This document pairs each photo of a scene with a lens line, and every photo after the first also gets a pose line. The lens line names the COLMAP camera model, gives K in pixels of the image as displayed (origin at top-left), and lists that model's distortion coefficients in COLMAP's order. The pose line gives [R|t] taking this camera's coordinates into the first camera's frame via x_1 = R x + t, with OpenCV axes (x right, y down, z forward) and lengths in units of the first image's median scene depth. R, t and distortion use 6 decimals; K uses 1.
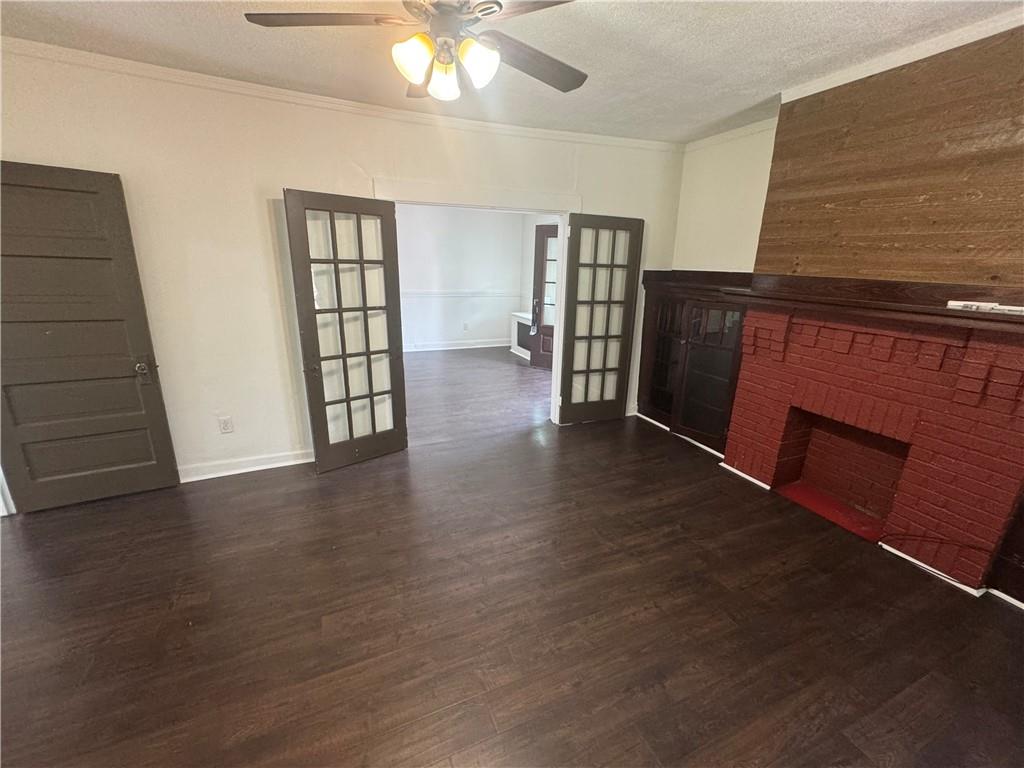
lens RADIAL K [[413.6, 0, 513.5], [0, 413.6, 382.7], [0, 0, 1]] dist [-0.000944, -0.000239]
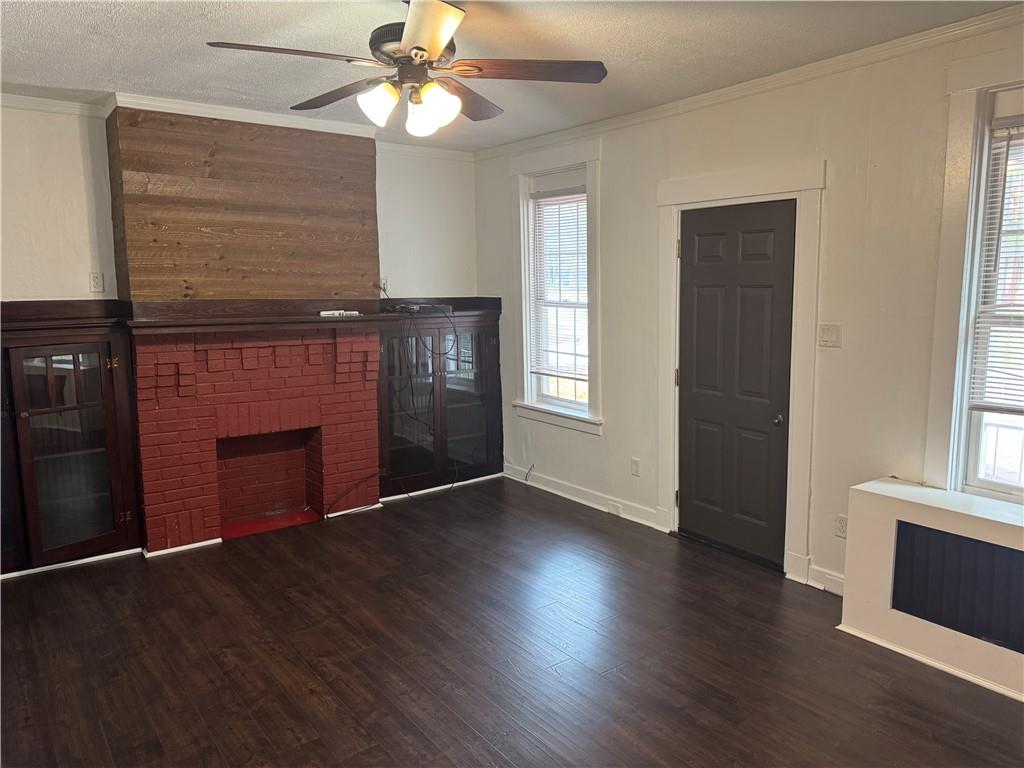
lens RADIAL K [[726.8, 0, 512.4], [0, 726.8, 383.5], [0, 0, 1]] dist [-0.008211, -0.003967]
pose [[-0.232129, -0.151425, 0.960826, -1.179643], [0.274174, 0.937568, 0.213997, -0.264547], [-0.933244, 0.313108, -0.176120, 0.767662]]
